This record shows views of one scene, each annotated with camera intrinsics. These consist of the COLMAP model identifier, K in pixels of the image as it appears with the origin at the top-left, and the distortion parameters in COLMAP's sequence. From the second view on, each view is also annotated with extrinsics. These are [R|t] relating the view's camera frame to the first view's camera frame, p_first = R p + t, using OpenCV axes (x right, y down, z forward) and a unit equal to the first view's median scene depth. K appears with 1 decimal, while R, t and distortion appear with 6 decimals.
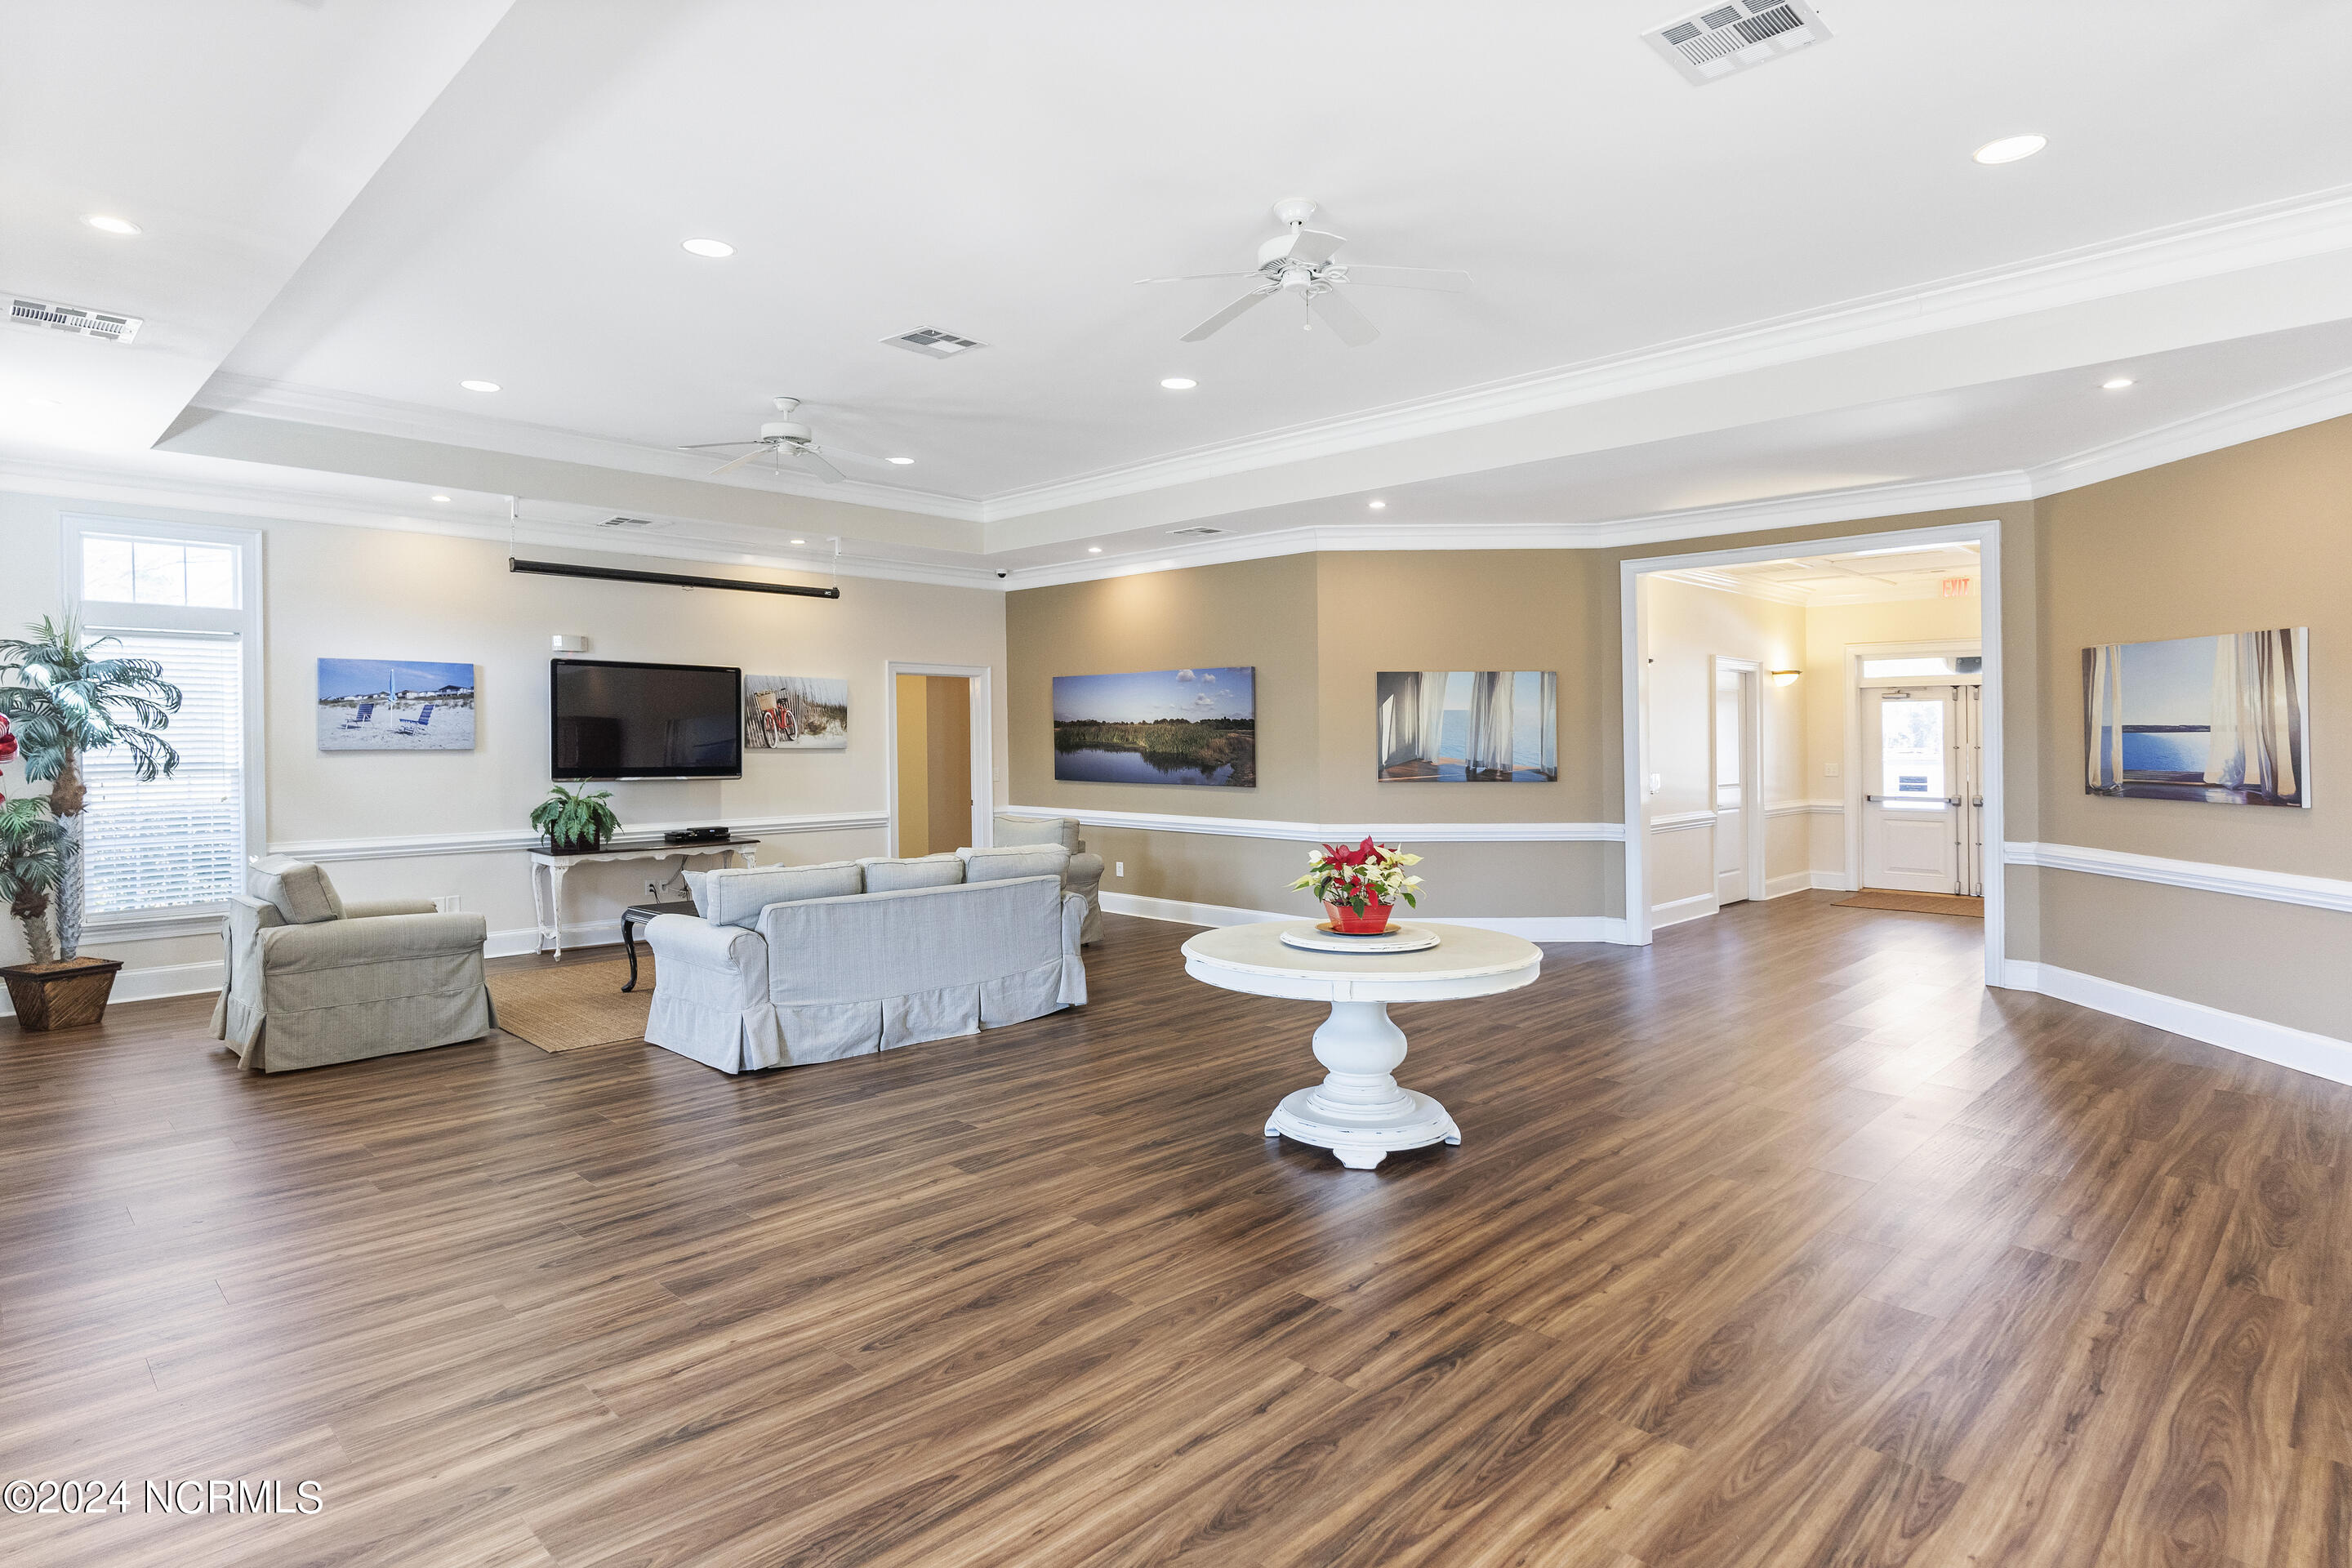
lens RADIAL K [[1254.7, 0, 1248.5], [0, 1254.7, 715.5], [0, 0, 1]] dist [0.002527, 0.000928]
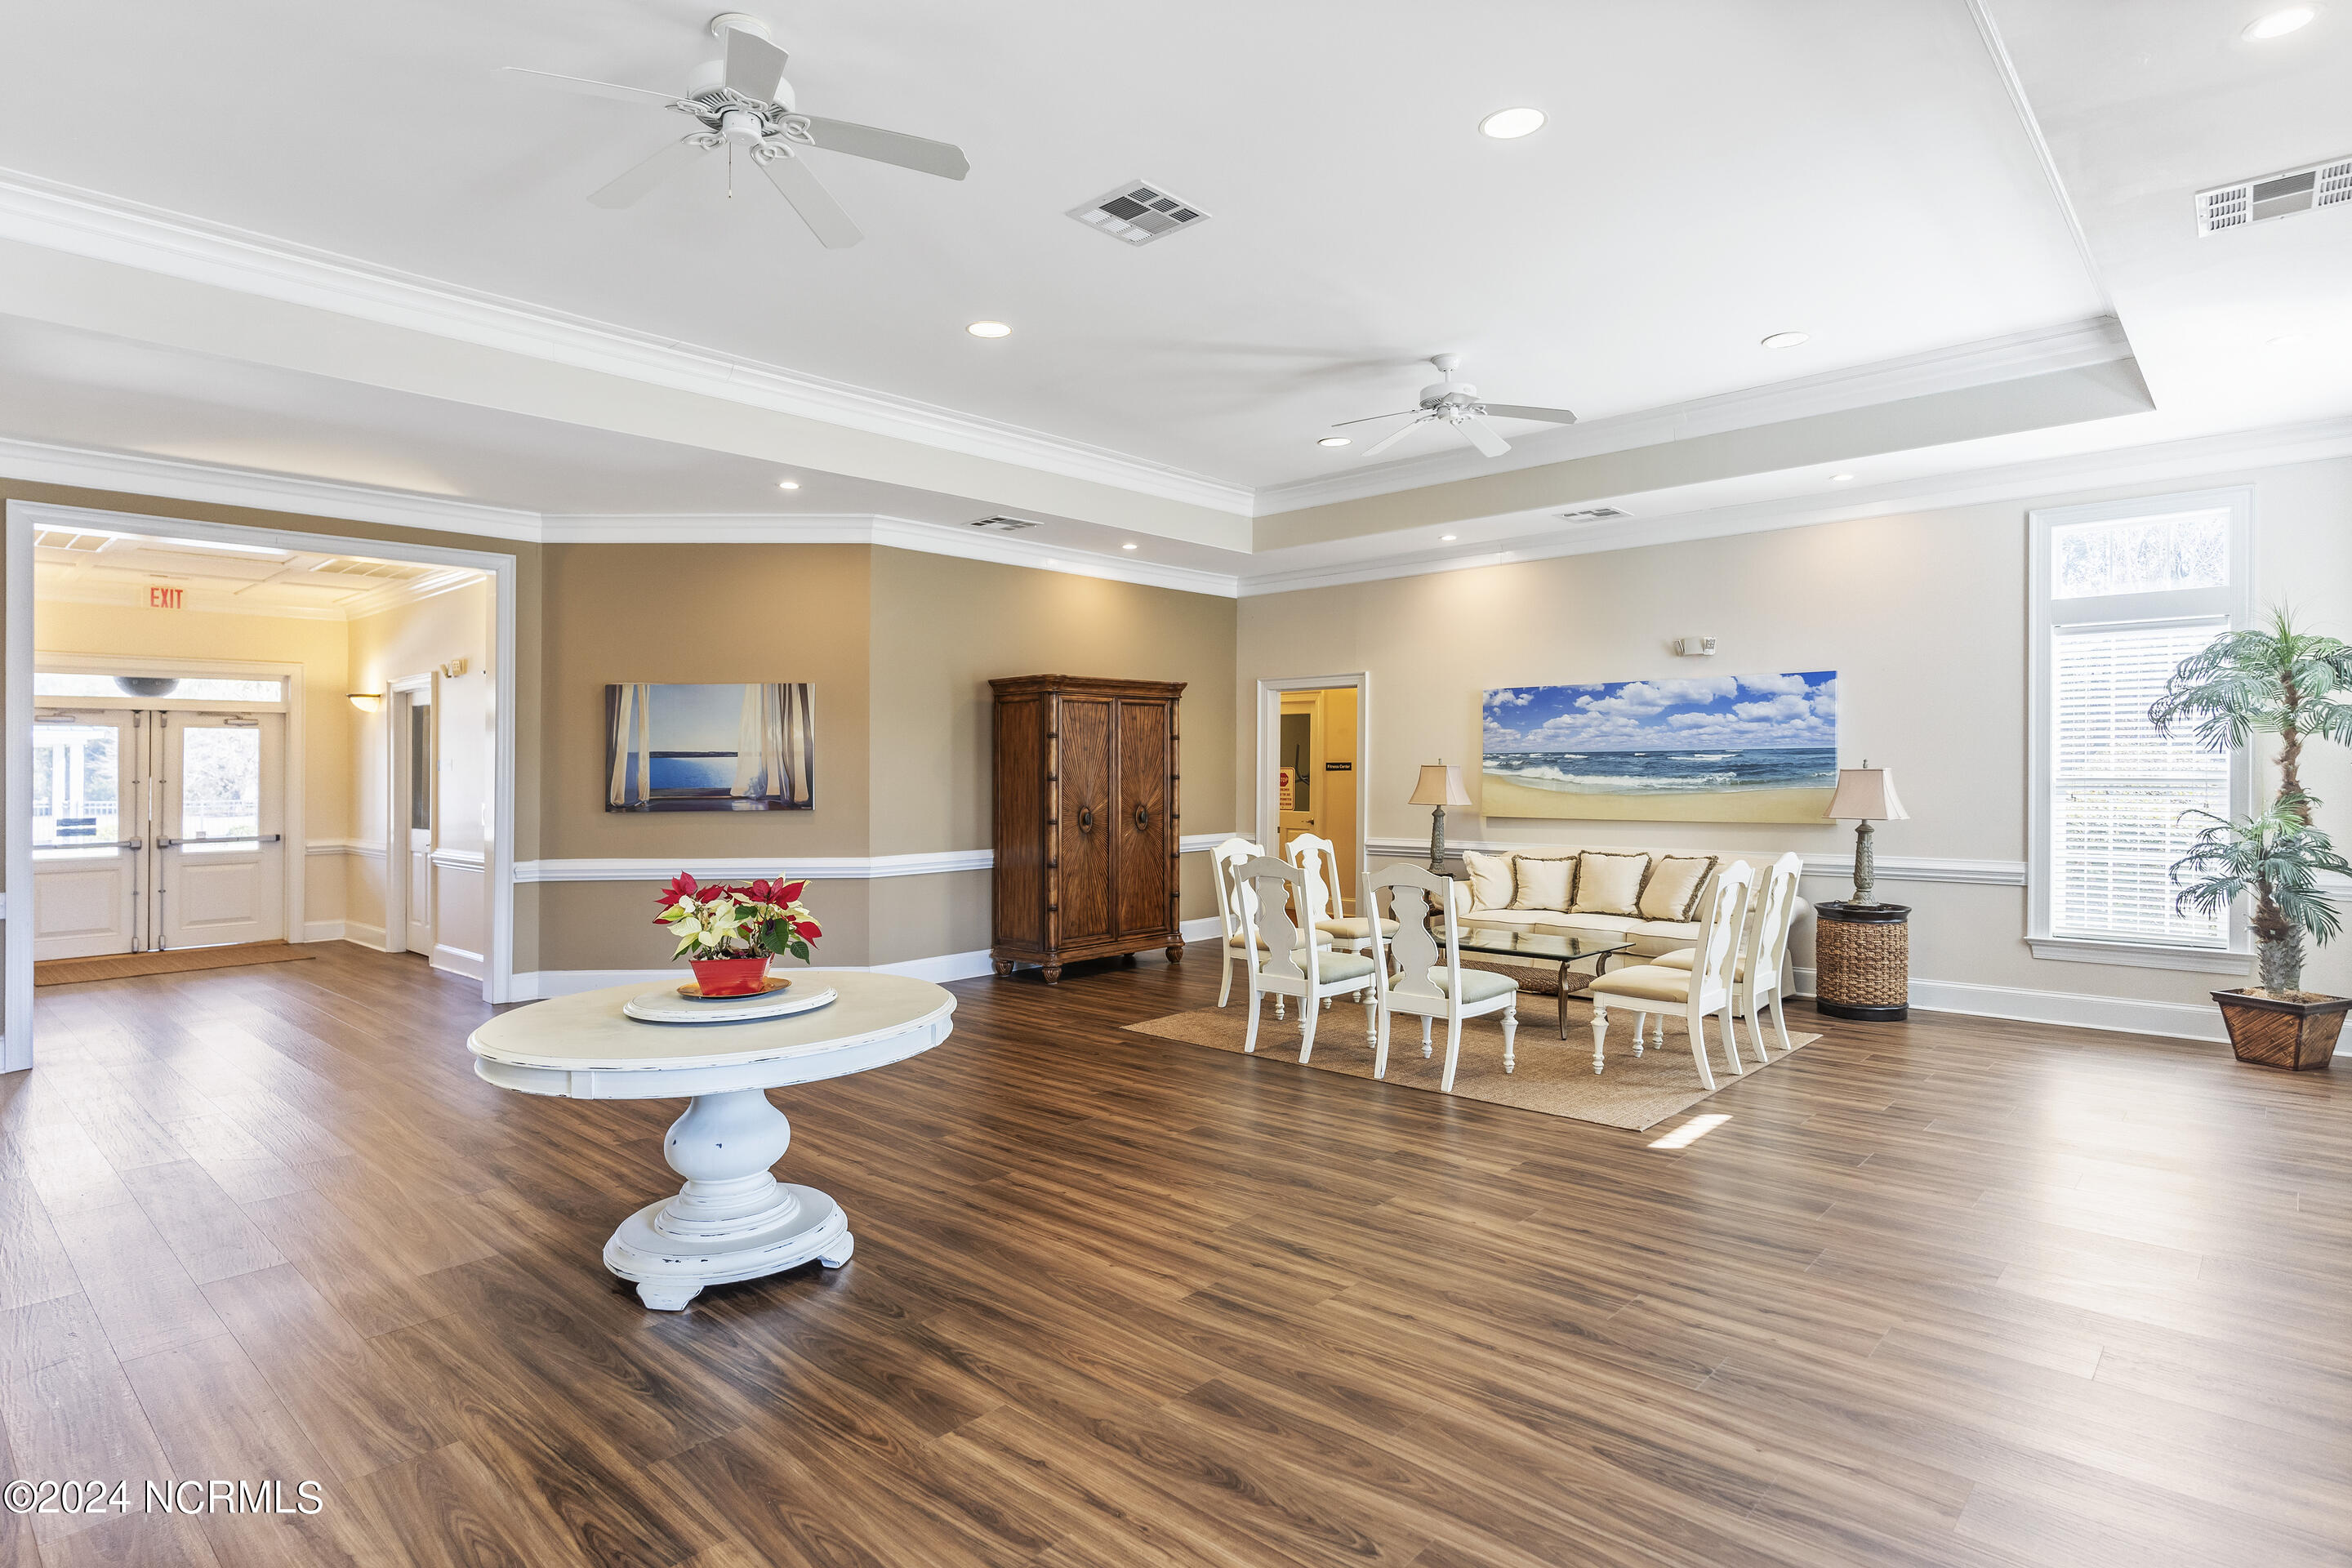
lens RADIAL K [[1232.9, 0, 1143.3], [0, 1232.9, 764.9], [0, 0, 1]] dist [-0.000885, 0.000095]
pose [[0.005717, 0.006009, 0.999966, -0.819581], [-0.007460, 0.999954, -0.005967, 0.041048], [-0.999956, -0.007426, 0.005762, 0.904876]]
